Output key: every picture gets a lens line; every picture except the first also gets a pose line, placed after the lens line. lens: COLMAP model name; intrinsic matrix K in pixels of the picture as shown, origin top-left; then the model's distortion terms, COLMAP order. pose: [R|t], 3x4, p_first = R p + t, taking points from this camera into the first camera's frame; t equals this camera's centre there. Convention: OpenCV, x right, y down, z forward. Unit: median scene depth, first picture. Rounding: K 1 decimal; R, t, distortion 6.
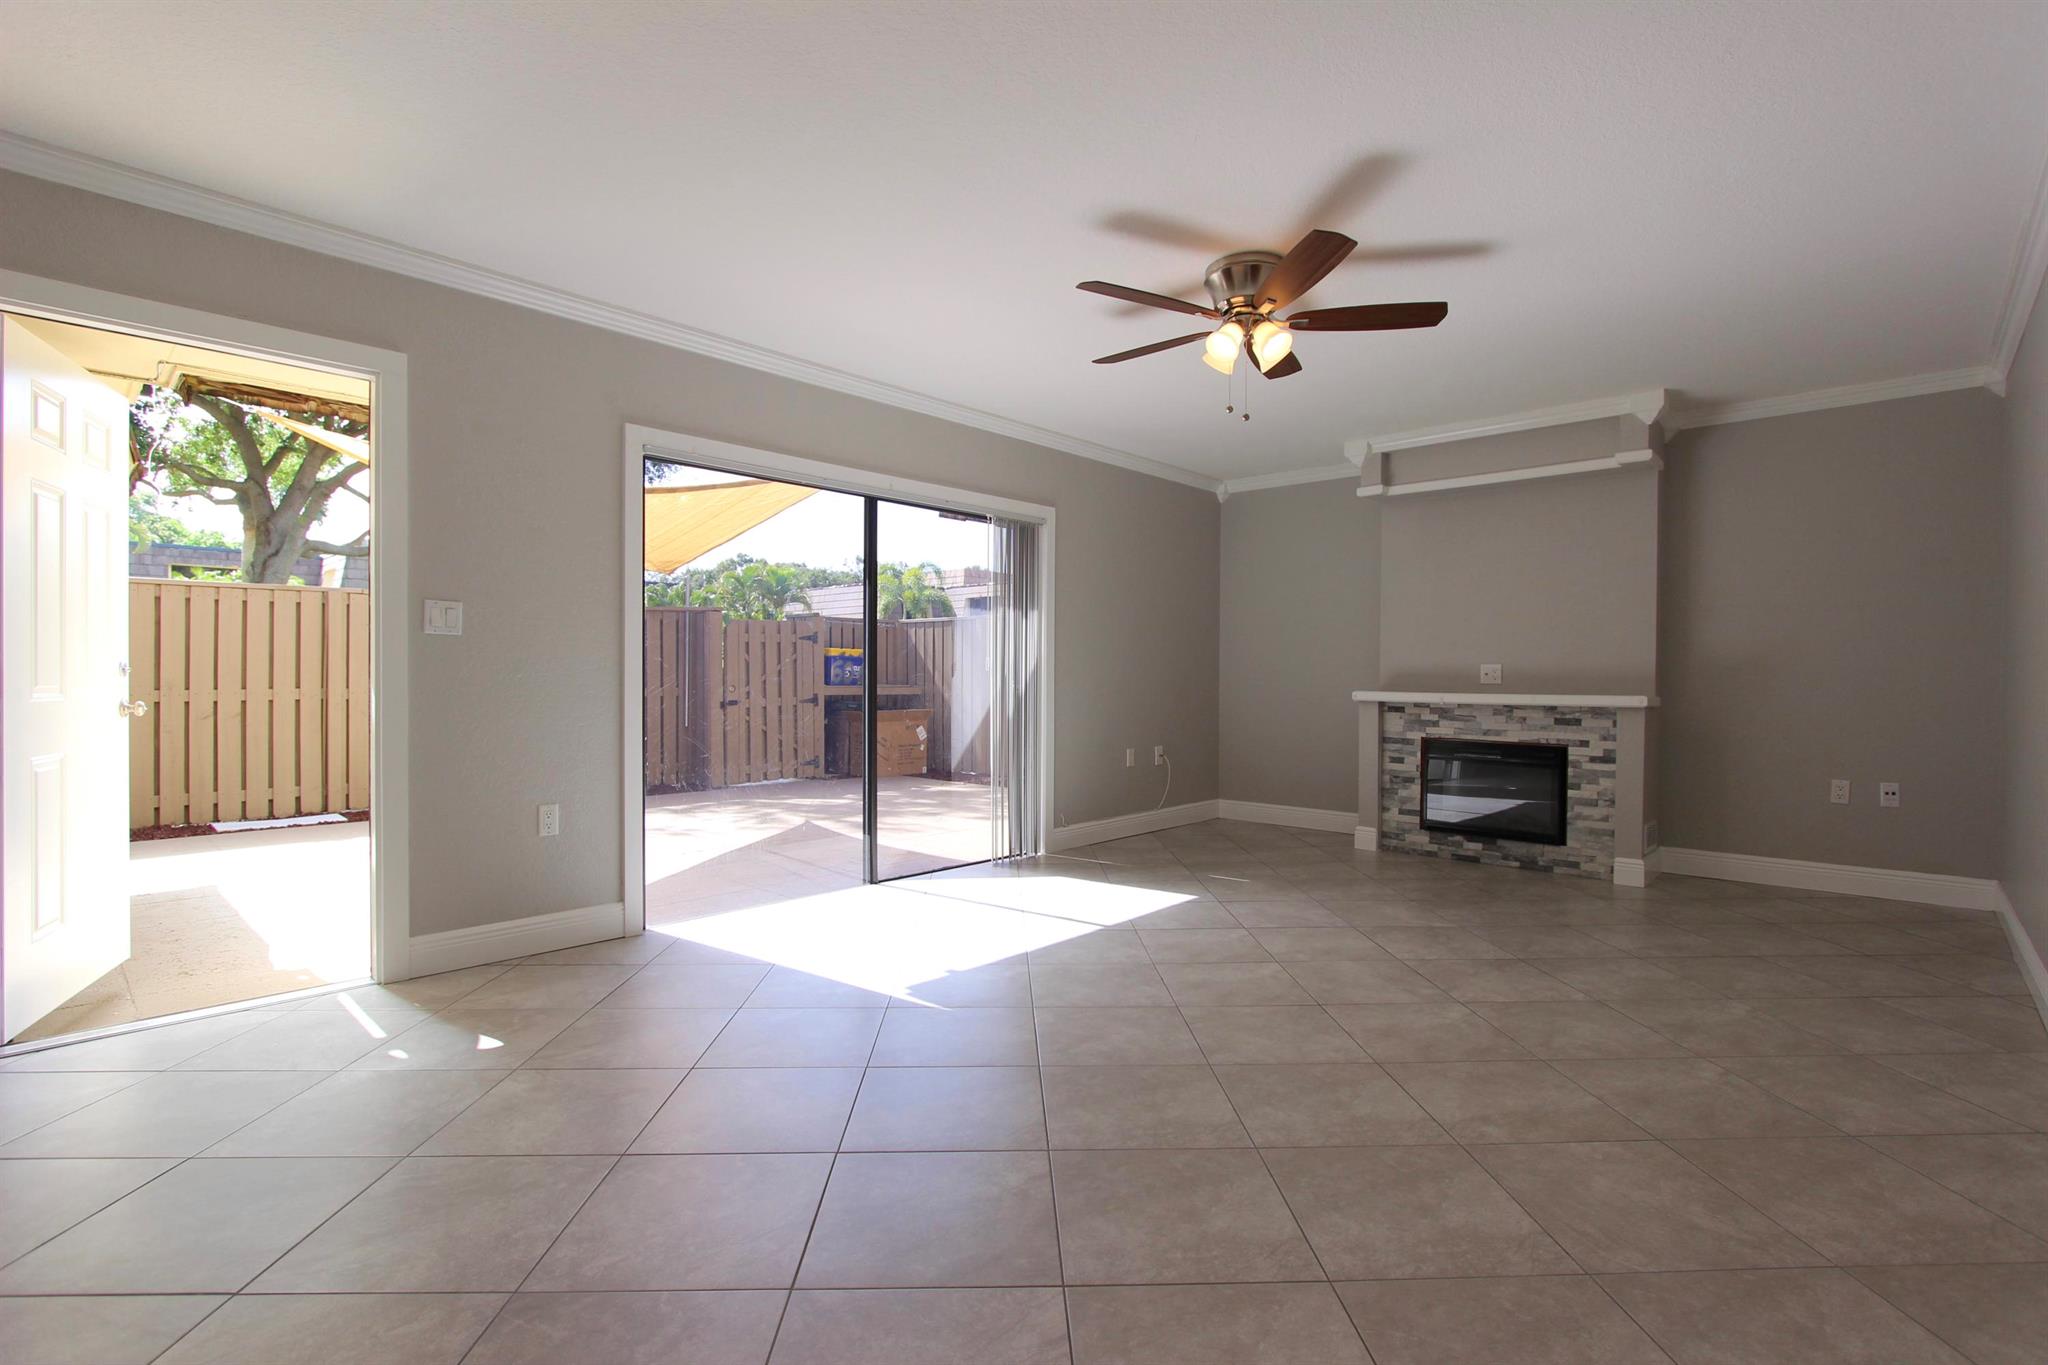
lens RADIAL K [[942.2, 0, 1032.5], [0, 942.2, 687.0], [0, 0, 1]] dist [-0.018297, 0.003108]
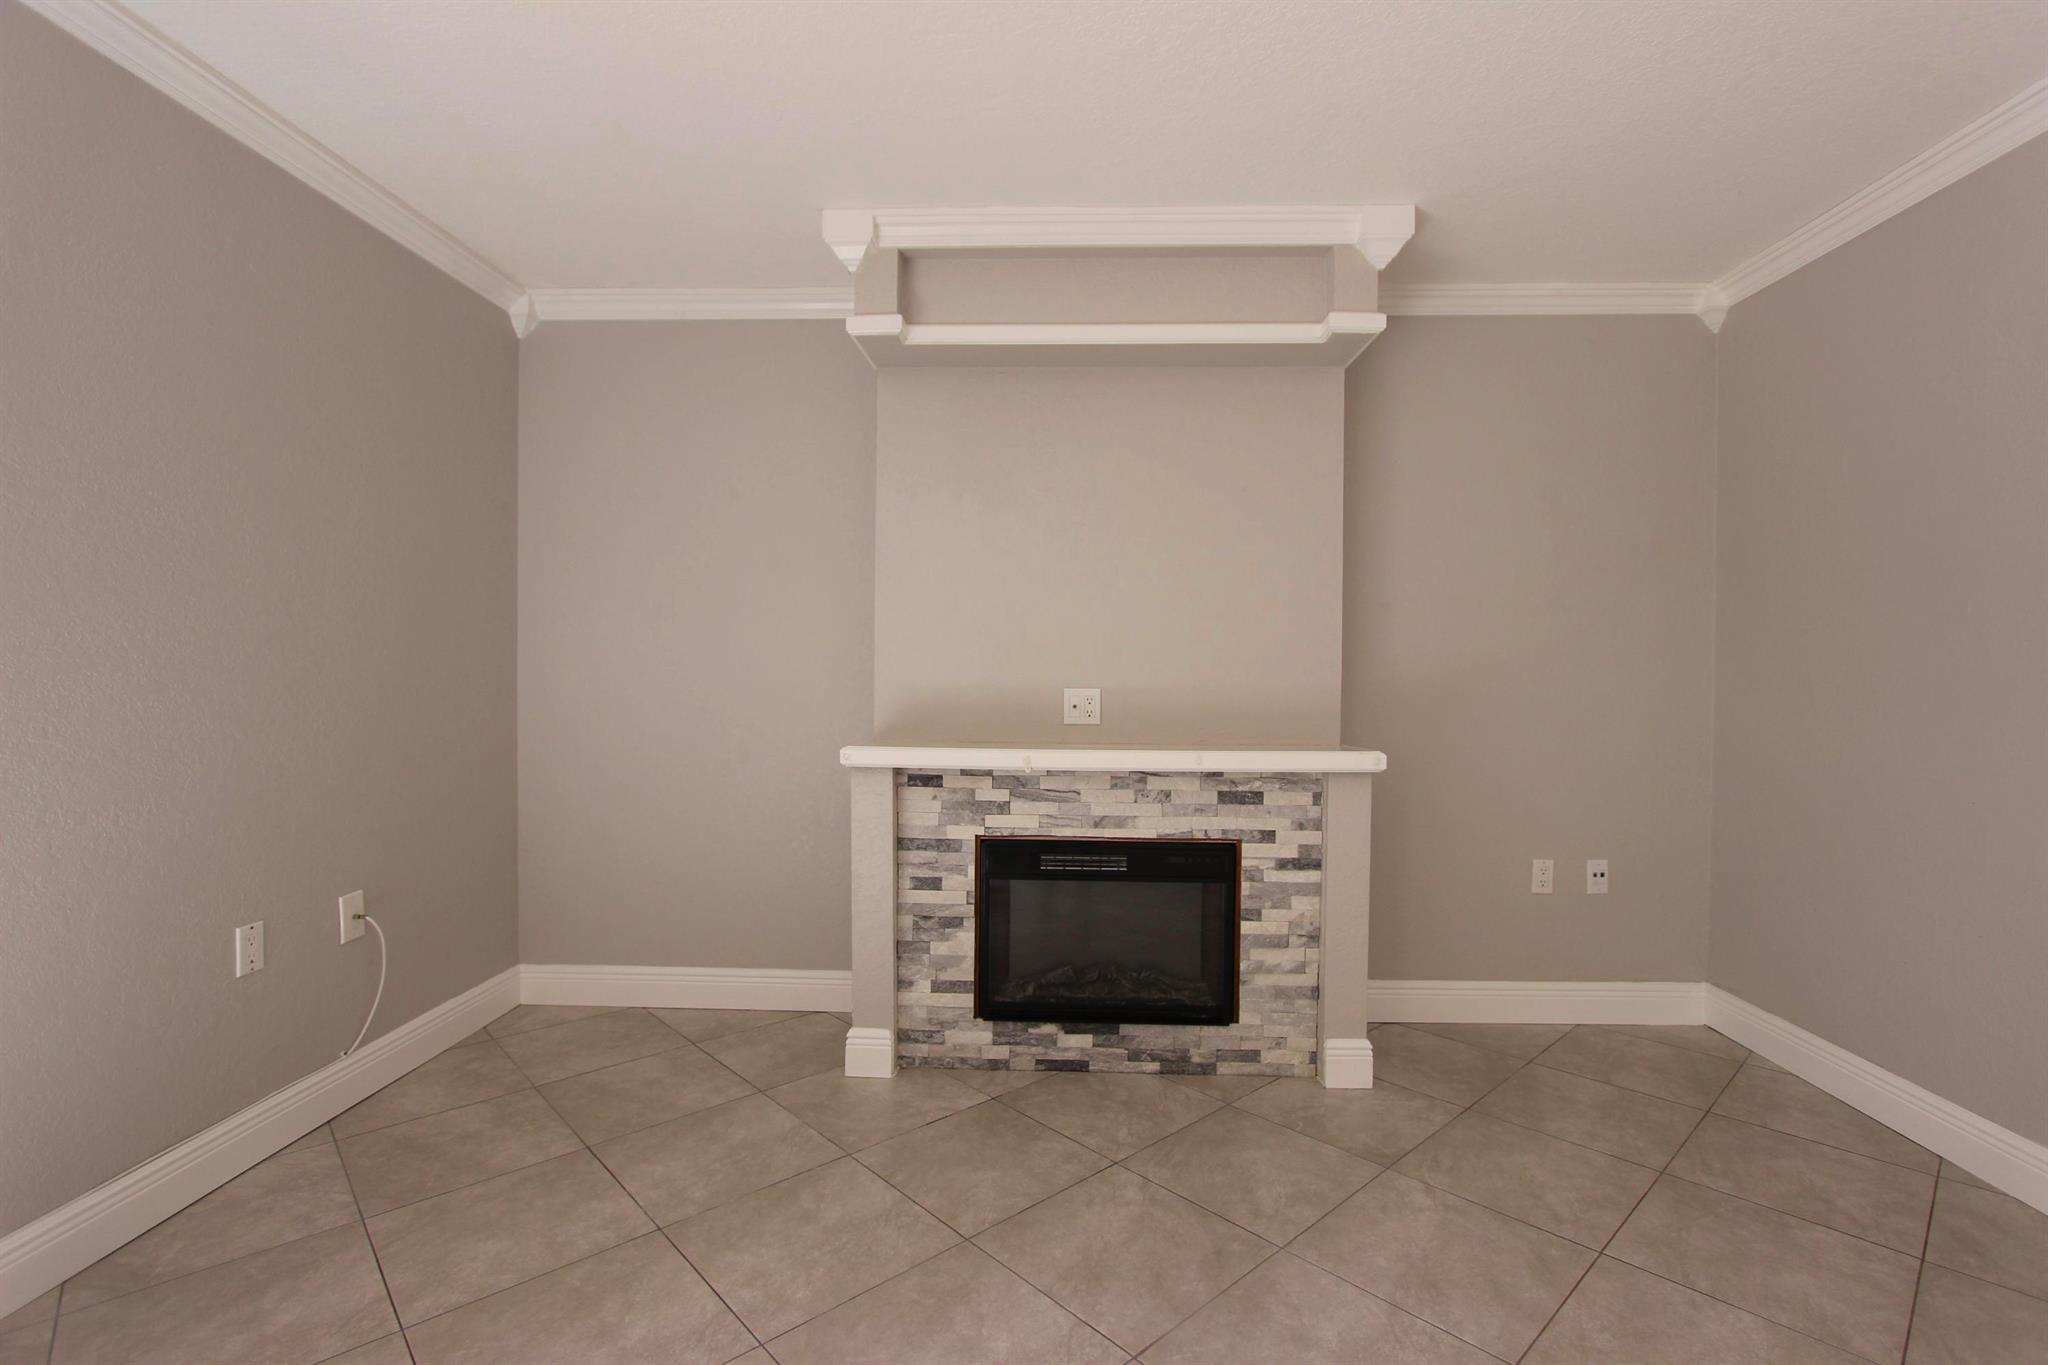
lens RADIAL K [[942.2, 0, 1039.7], [0, 942.2, 684.6], [0, 0, 1]] dist [-0.018297, 0.003108]
pose [[0.754228, -0.009084, 0.656550, 0.123104], [0.005294, 0.999956, 0.007753, -0.033821], [-0.656591, -0.002372, 0.754243, 0.664142]]
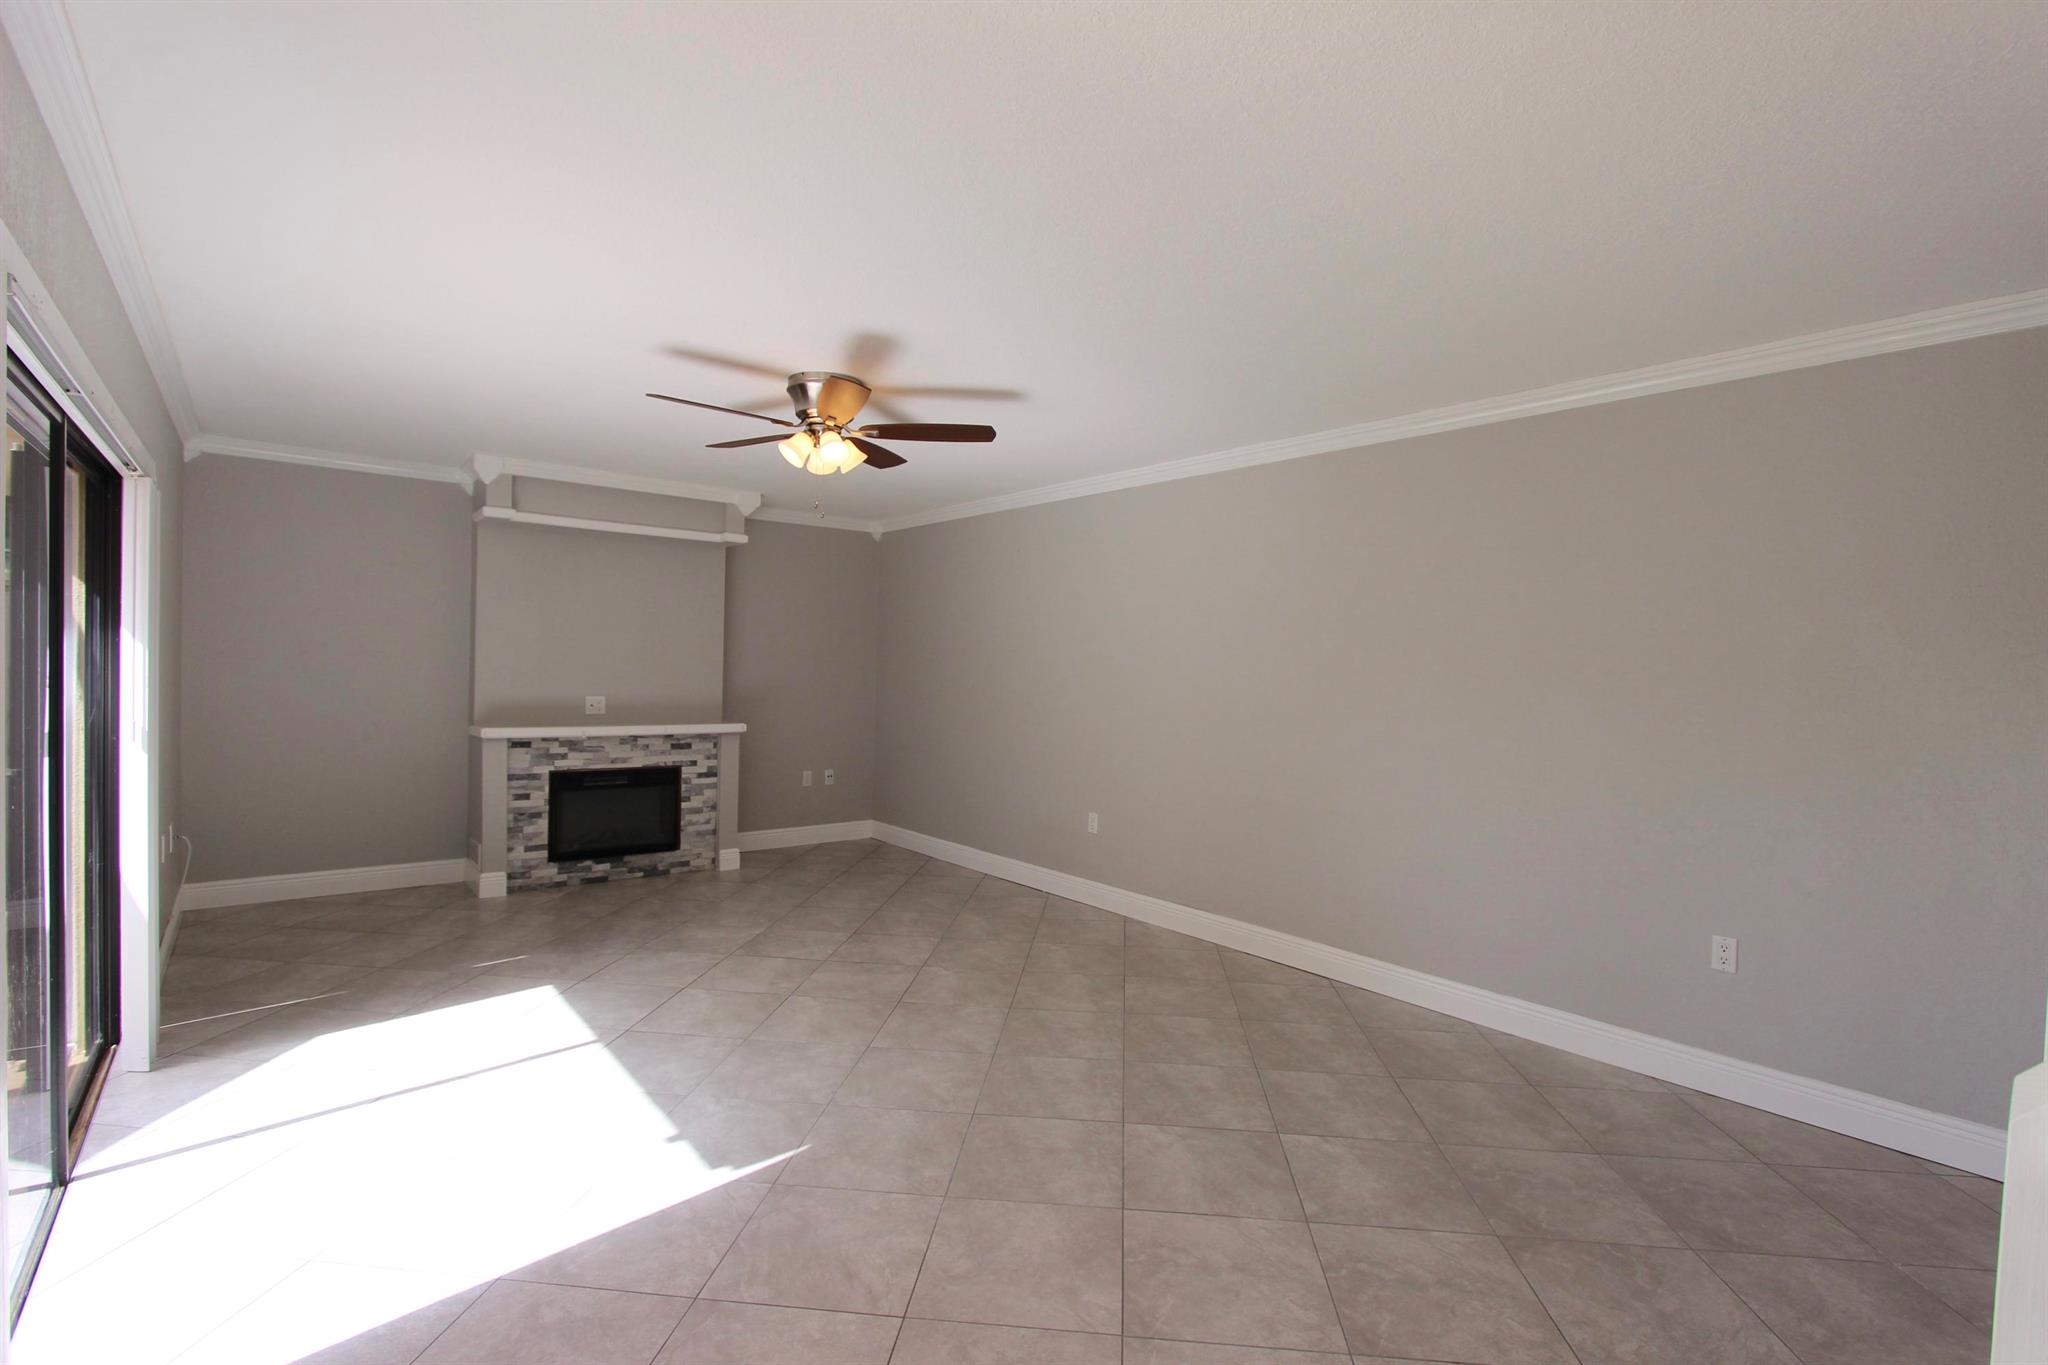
lens RADIAL K [[942.2, 0, 1033.3], [0, 942.2, 686.8], [0, 0, 1]] dist [-0.018297, 0.003108]
pose [[0.133268, -0.023758, 0.990795, -0.561085], [-0.012857, 0.999587, 0.025698, -0.075954], [-0.990997, -0.016164, 0.132907, 0.395076]]
